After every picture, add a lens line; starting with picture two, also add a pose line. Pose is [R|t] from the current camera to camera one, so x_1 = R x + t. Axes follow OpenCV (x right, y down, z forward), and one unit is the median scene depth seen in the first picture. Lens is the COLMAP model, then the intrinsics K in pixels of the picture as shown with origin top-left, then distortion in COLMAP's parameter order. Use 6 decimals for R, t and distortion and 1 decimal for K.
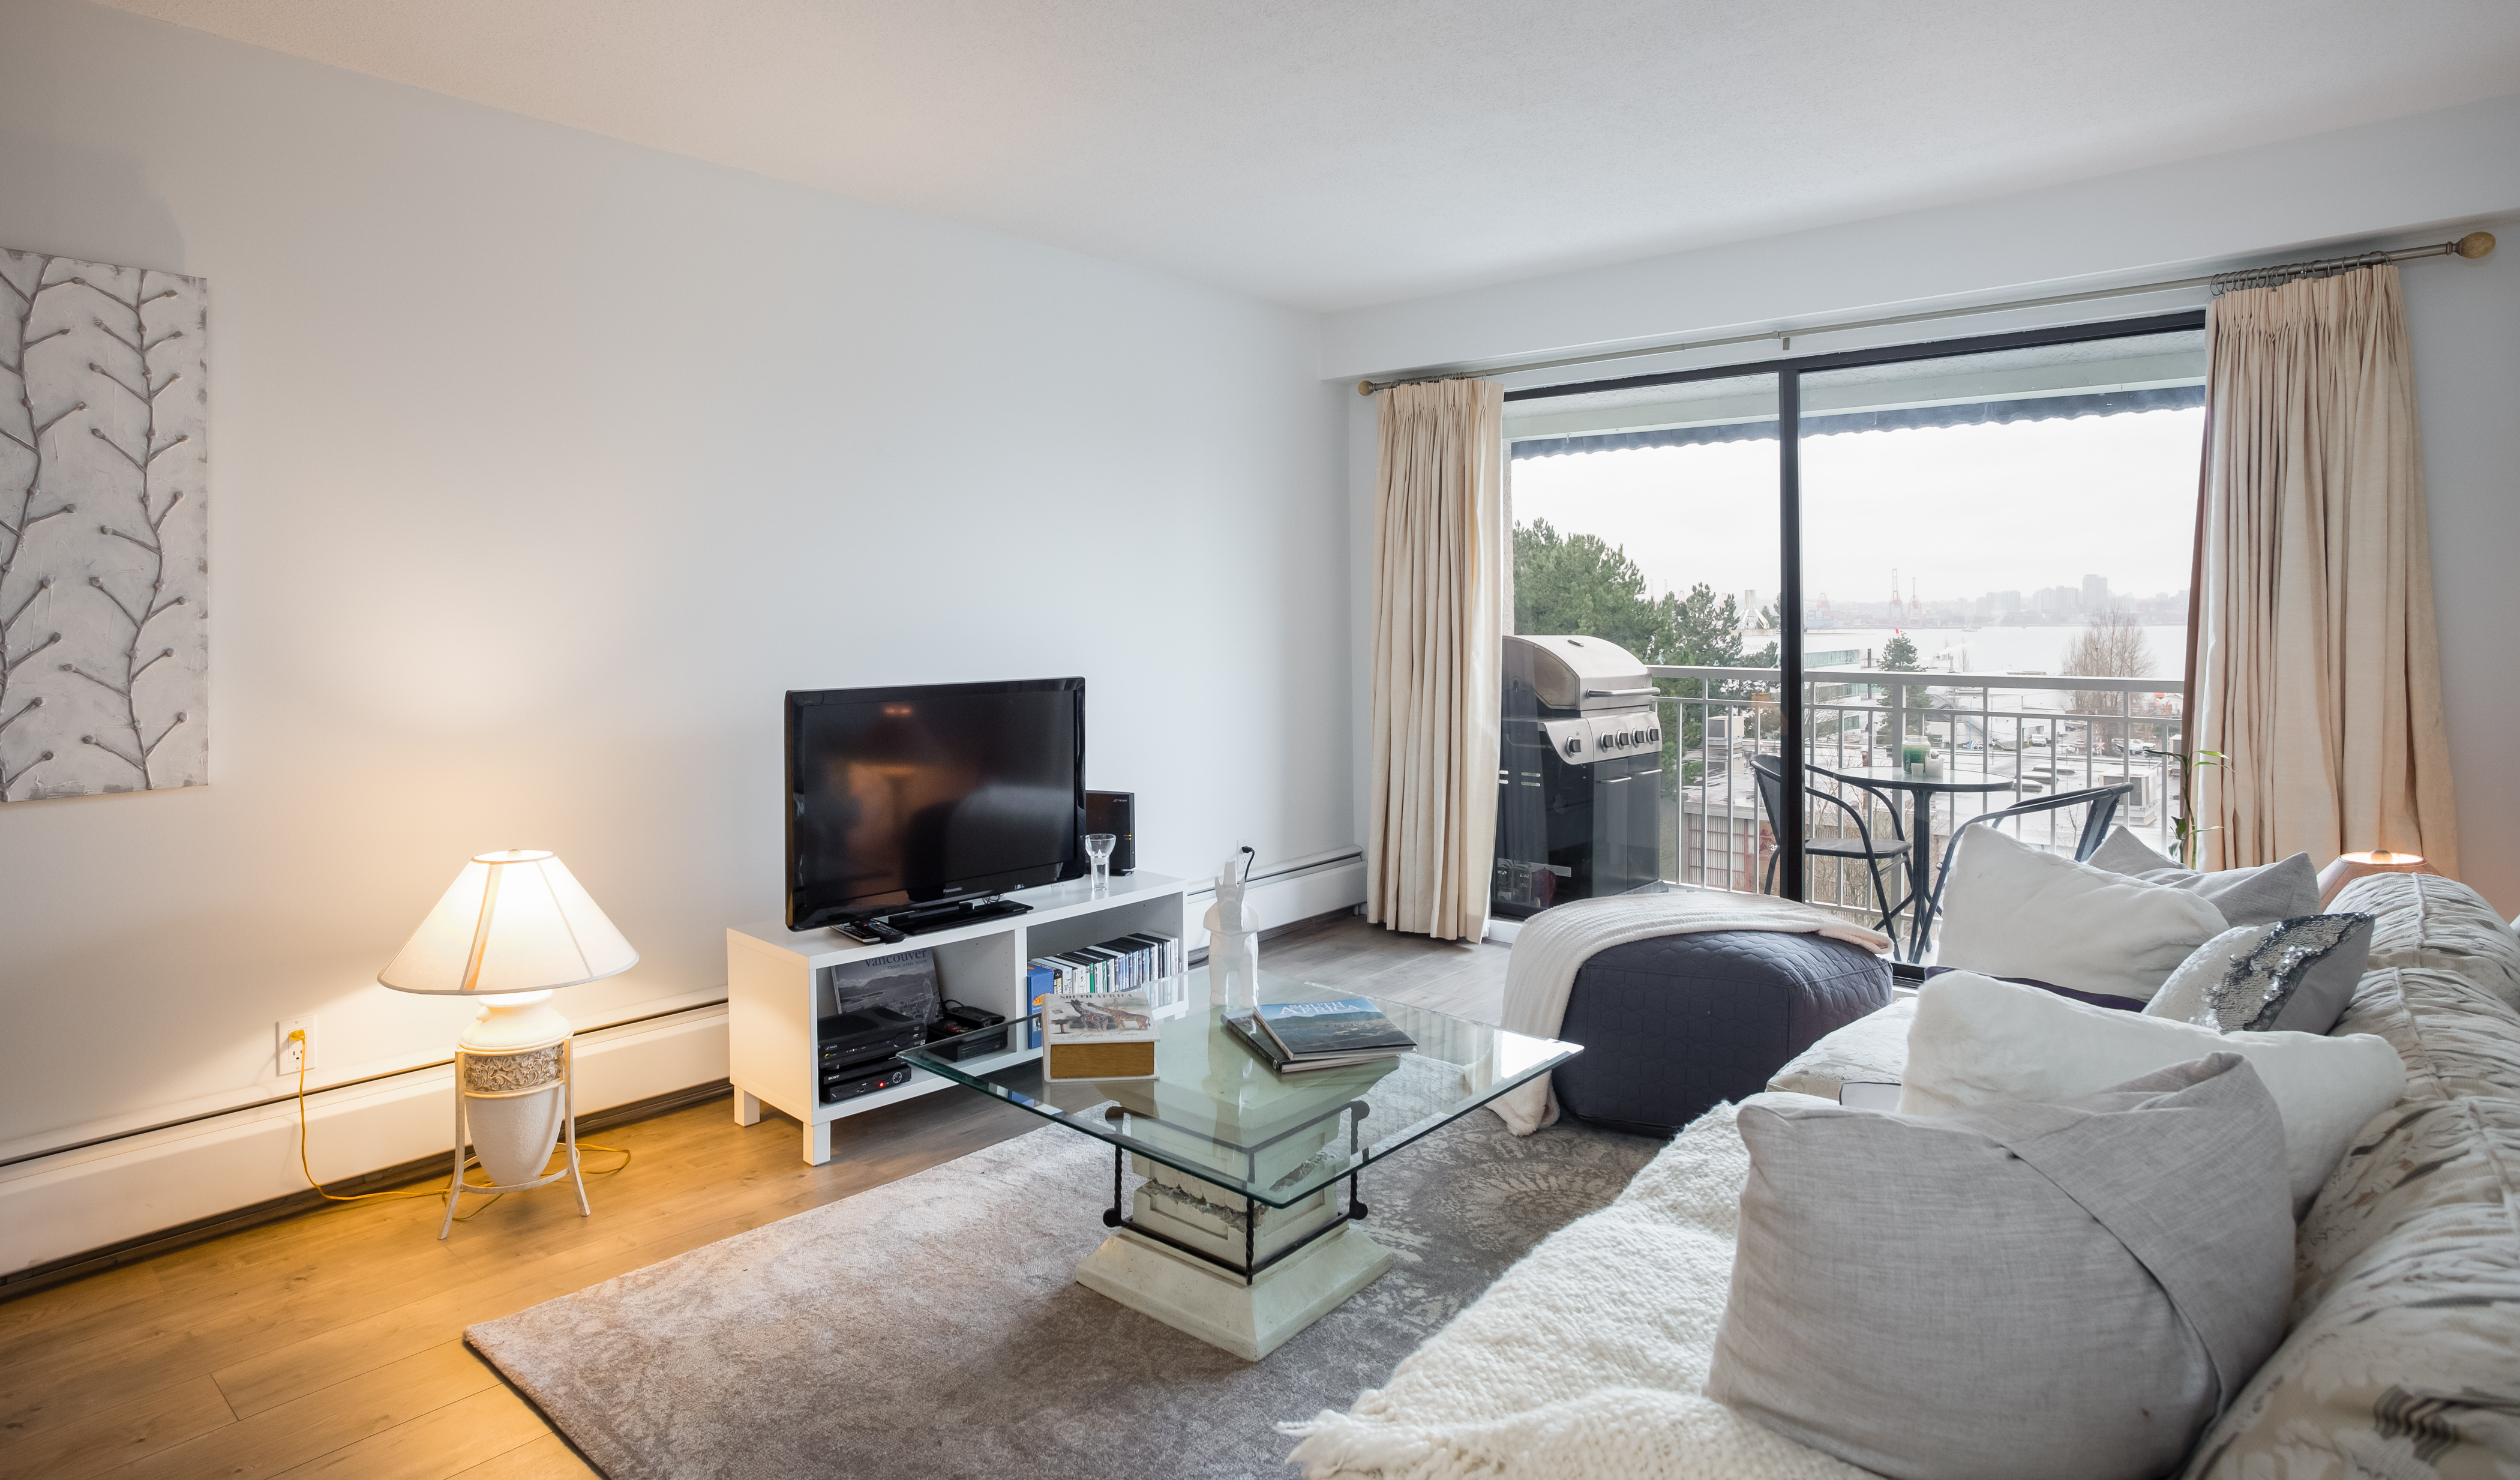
lens RADIAL K [[1353.4, 0, 1214.1], [0, 1353.4, 622.4], [0, 0, 1]] dist [-0.055646, 0.029011]
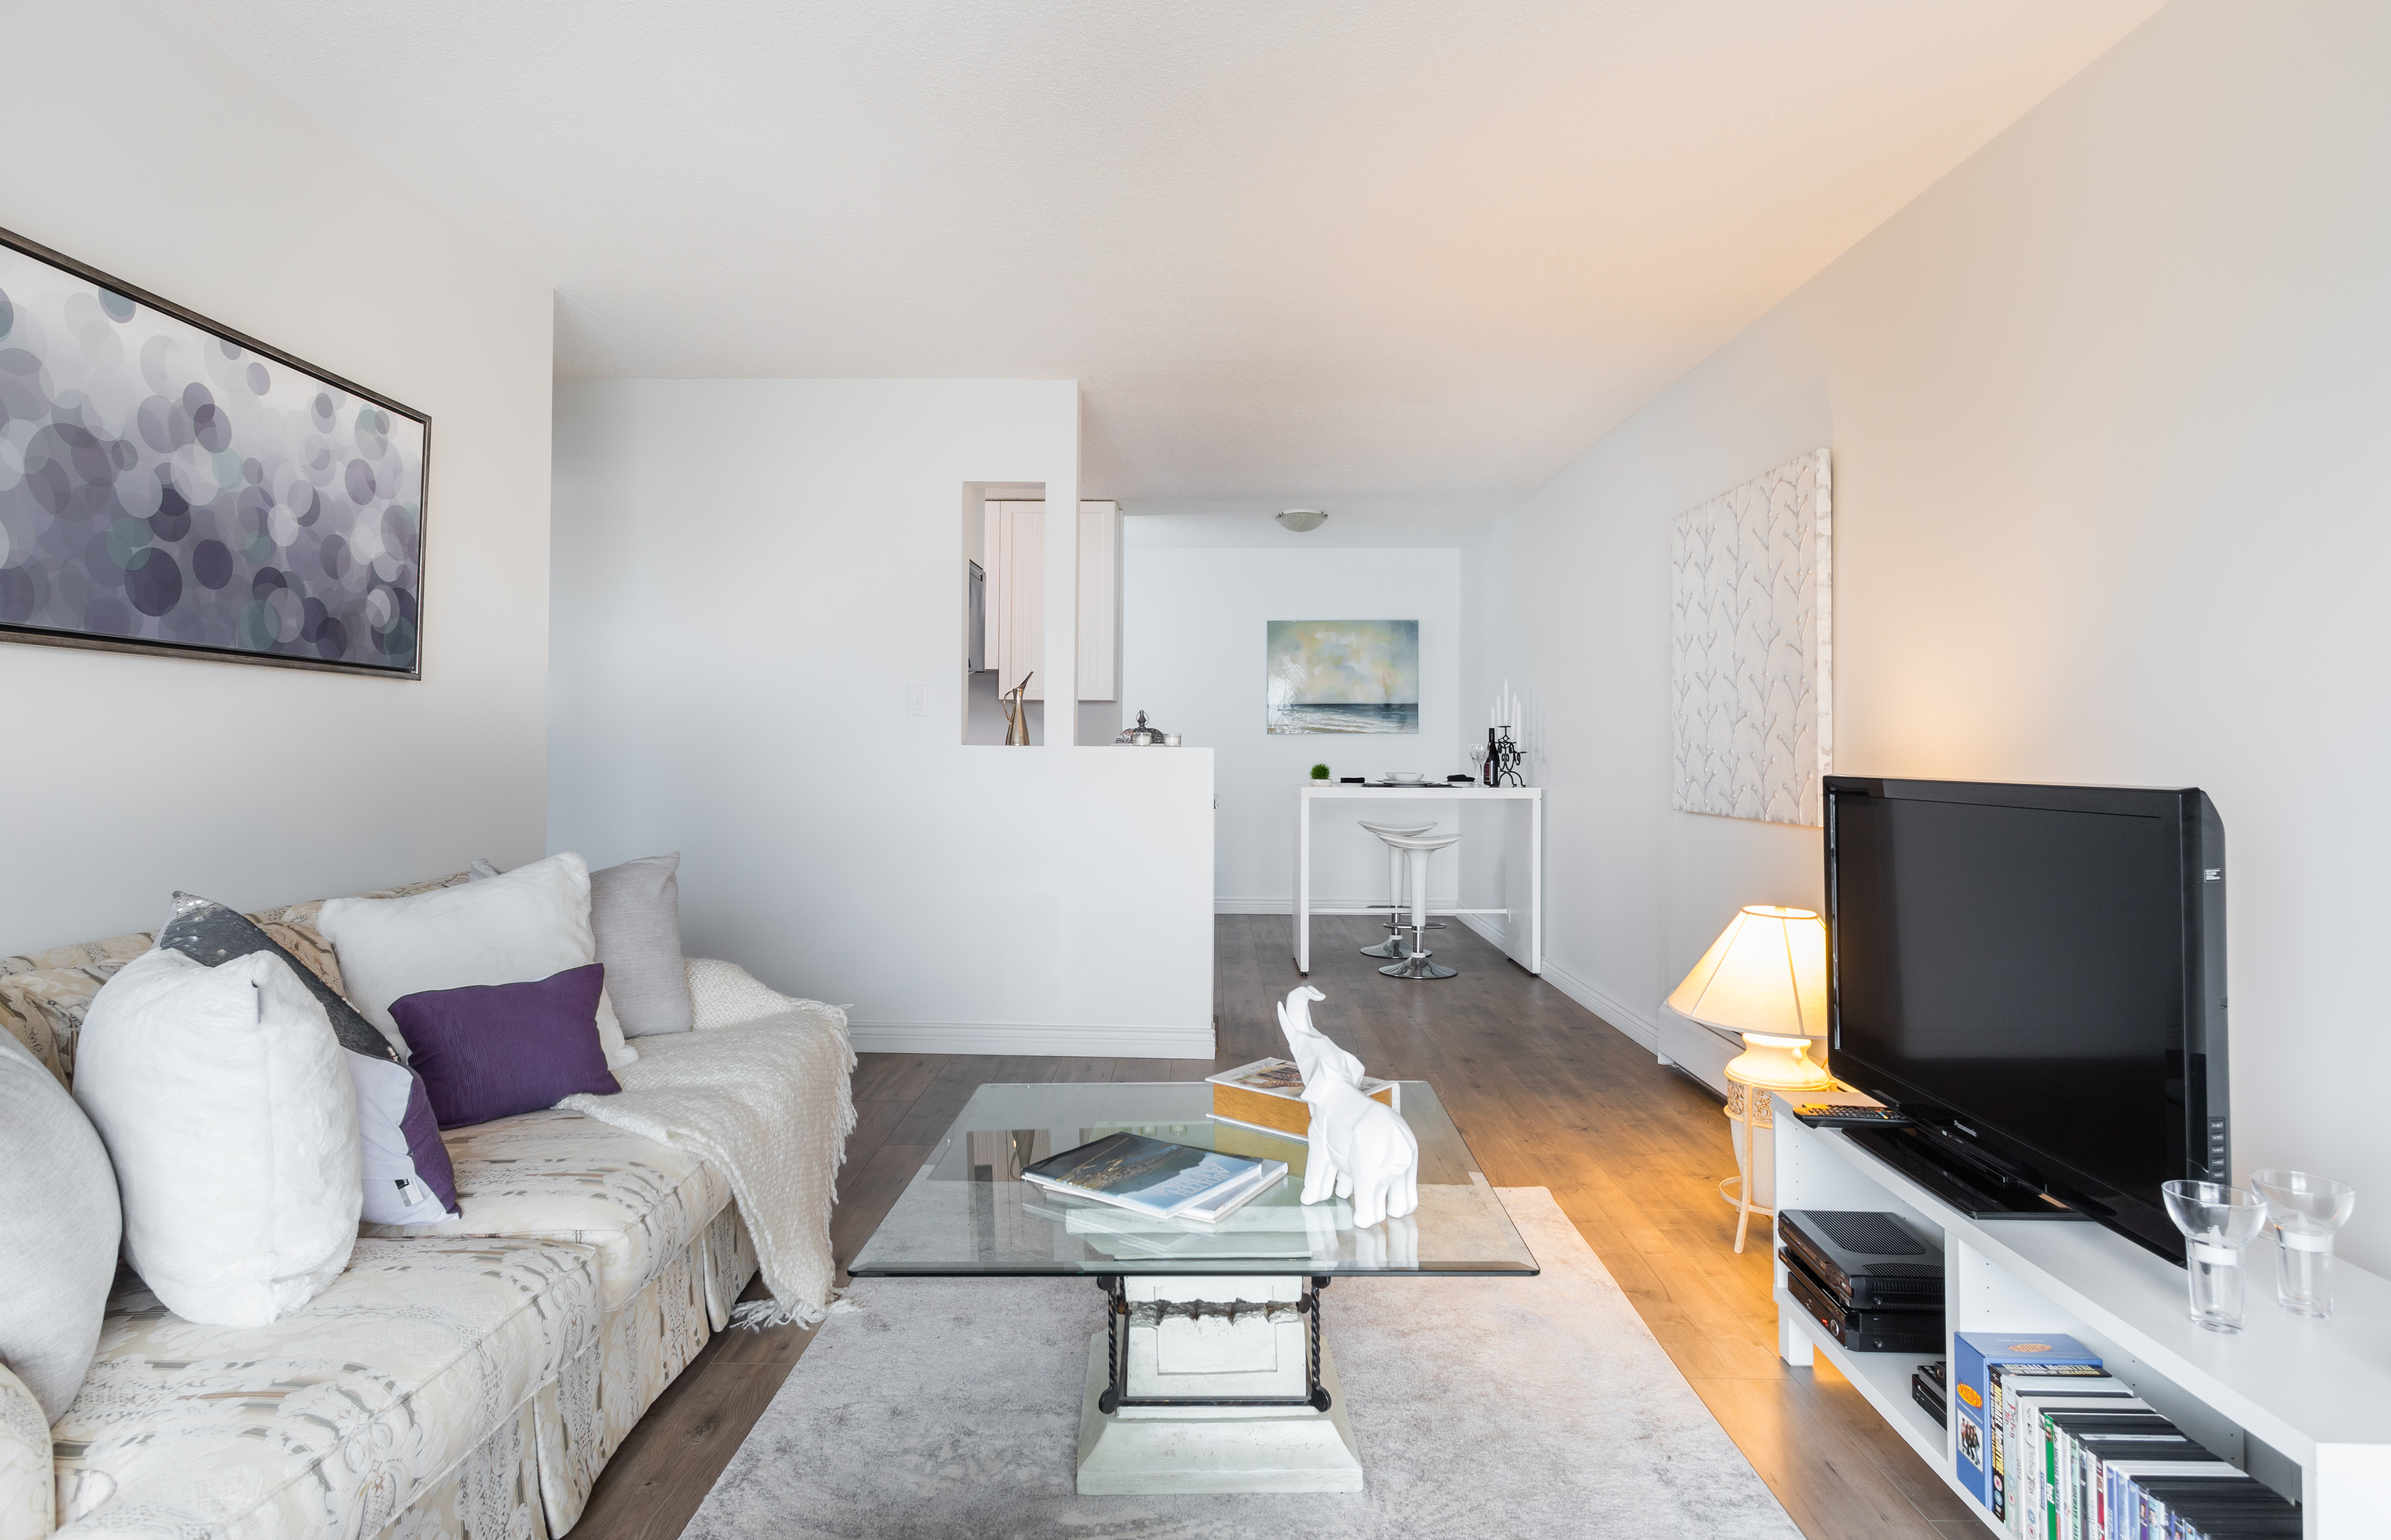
lens RADIAL K [[1255.8, 0, 1180.2], [0, 1255.8, 729.8], [0, 0, 1]] dist [-0.001818, -0.000278]
pose [[-0.757472, -0.008477, -0.652813, 0.332274], [-0.004322, 0.999959, -0.007970, 0.022591], [0.652854, -0.003216, -0.757477, 0.930109]]
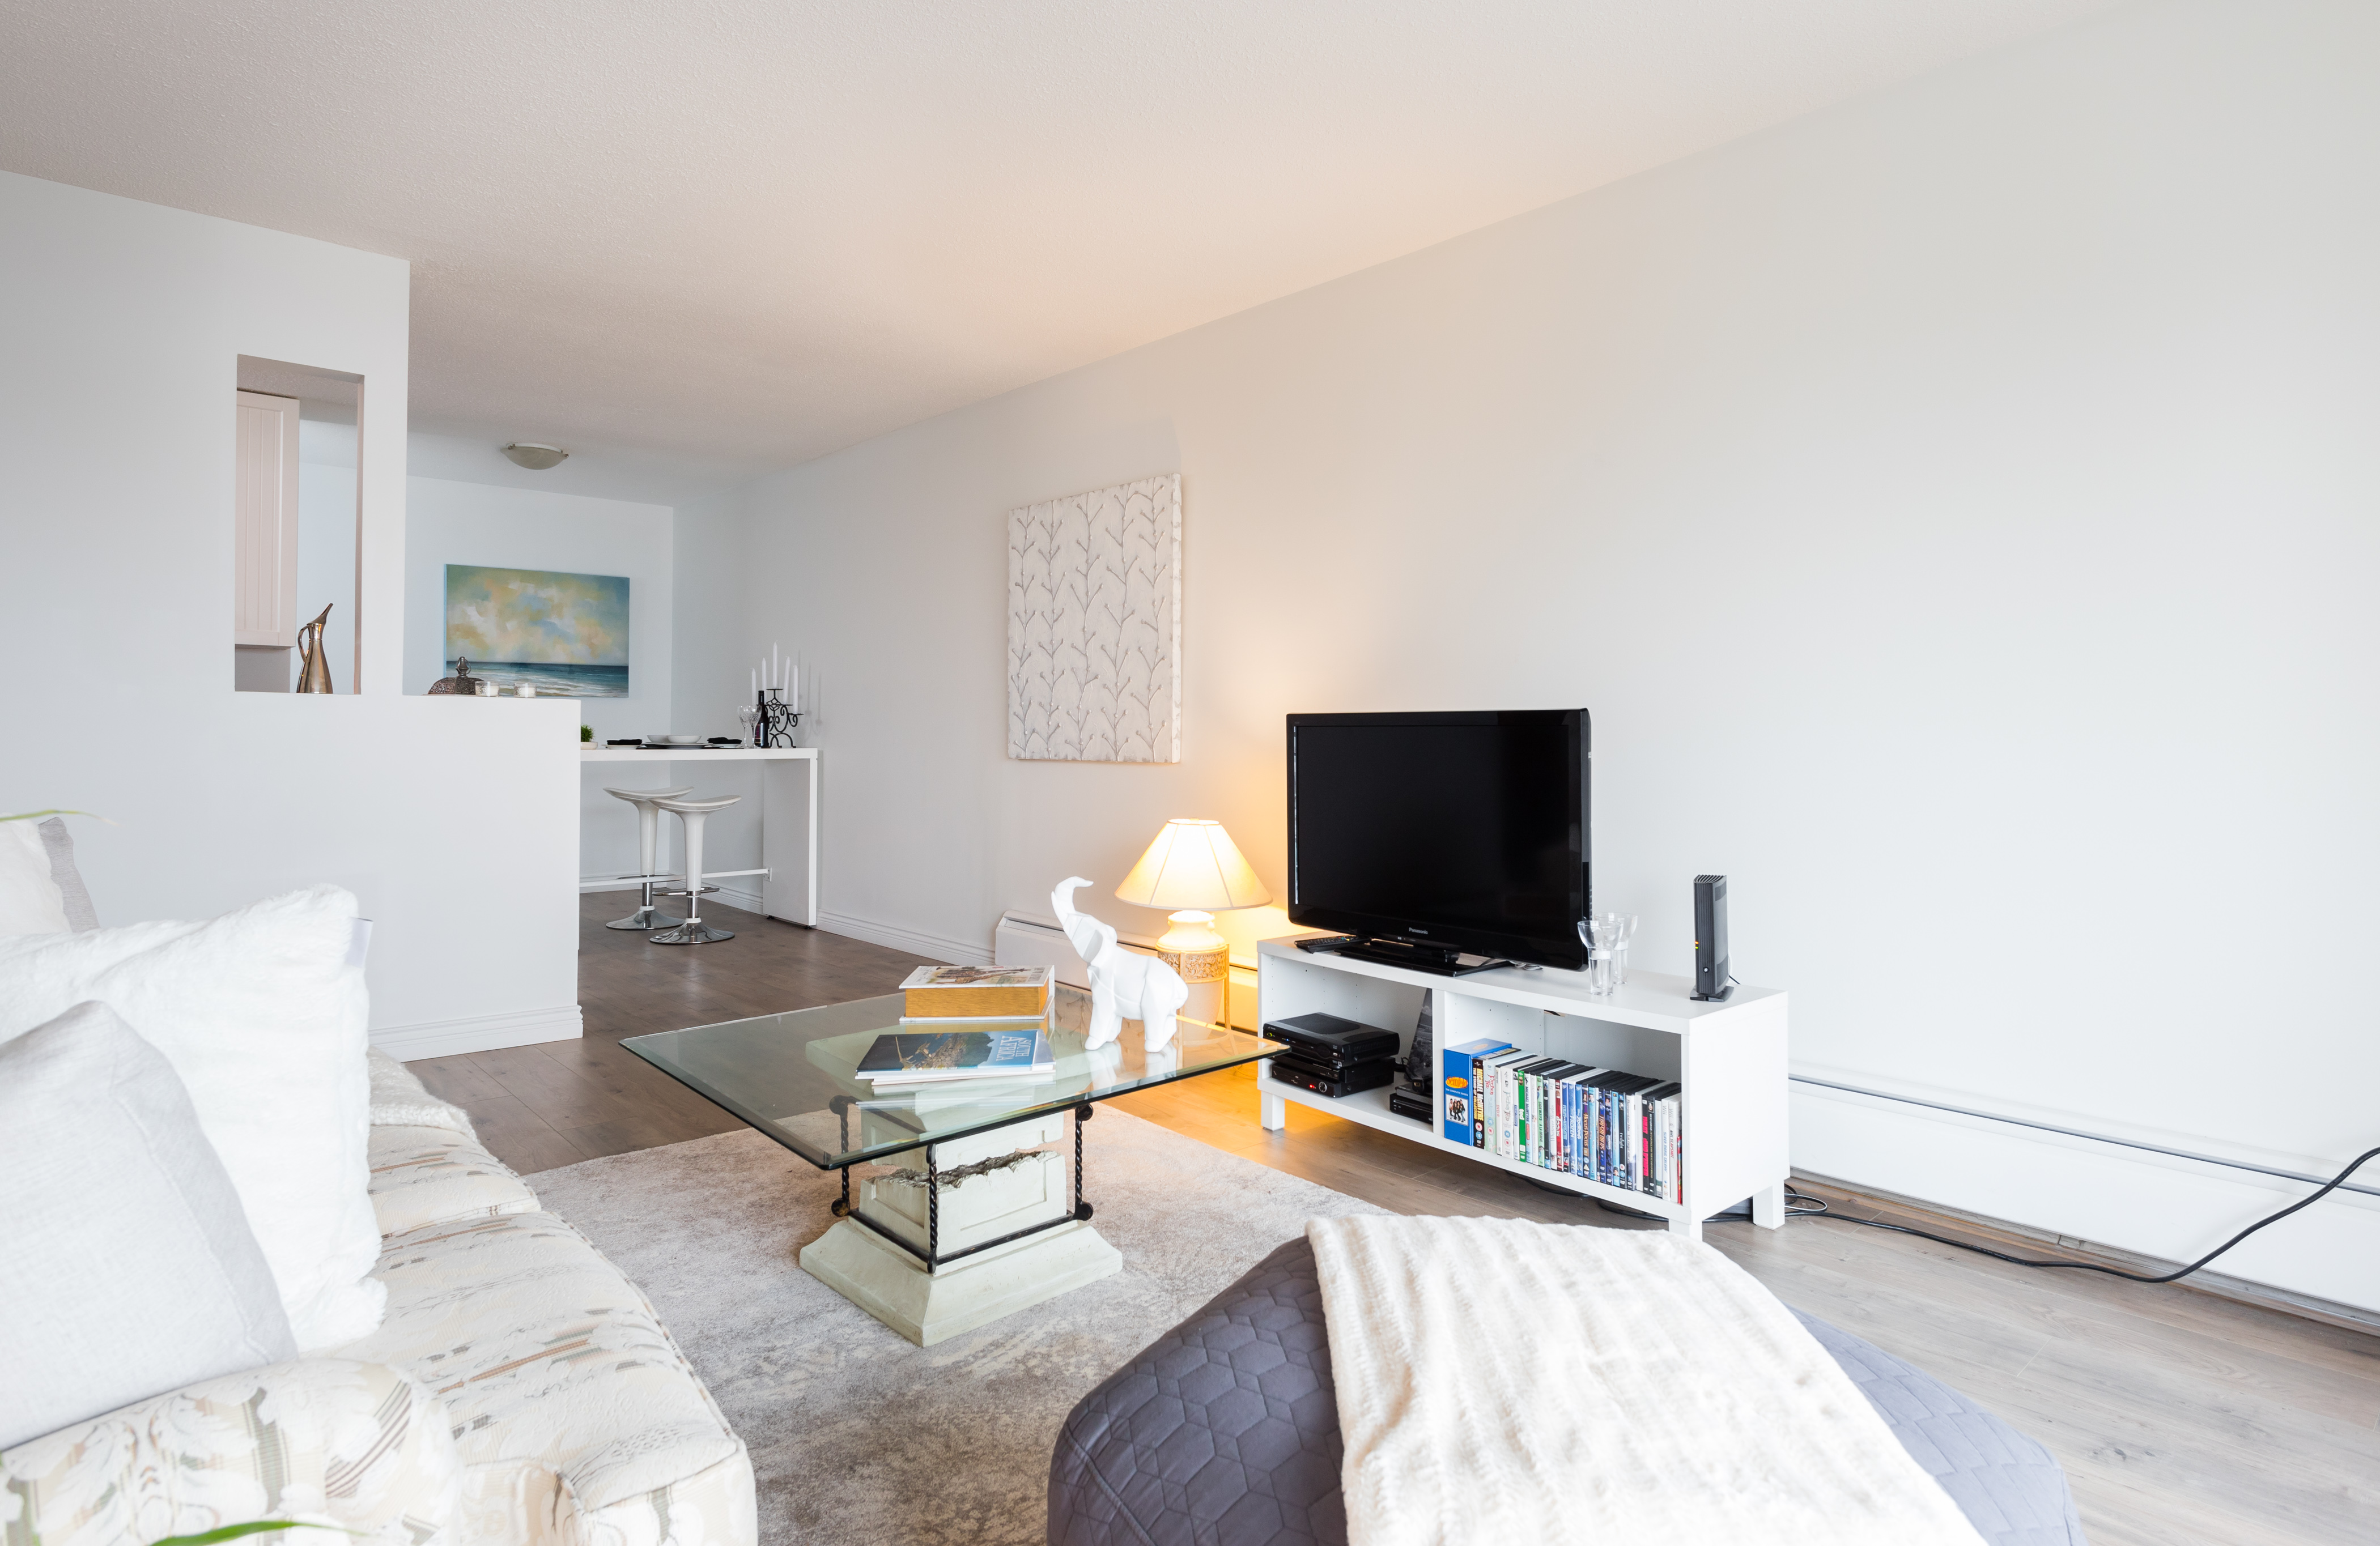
lens RADIAL K [[1272.2, 0, 1206.3], [0, 1272.2, 723.8], [0, 0, 1]] dist [0.000451, 0.000401]
pose [[-0.101534, -0.002786, -0.994828, 0.545209], [-0.009180, 0.999956, -0.001863, 0.044575], [0.994790, 0.008943, -0.101555, 0.734484]]
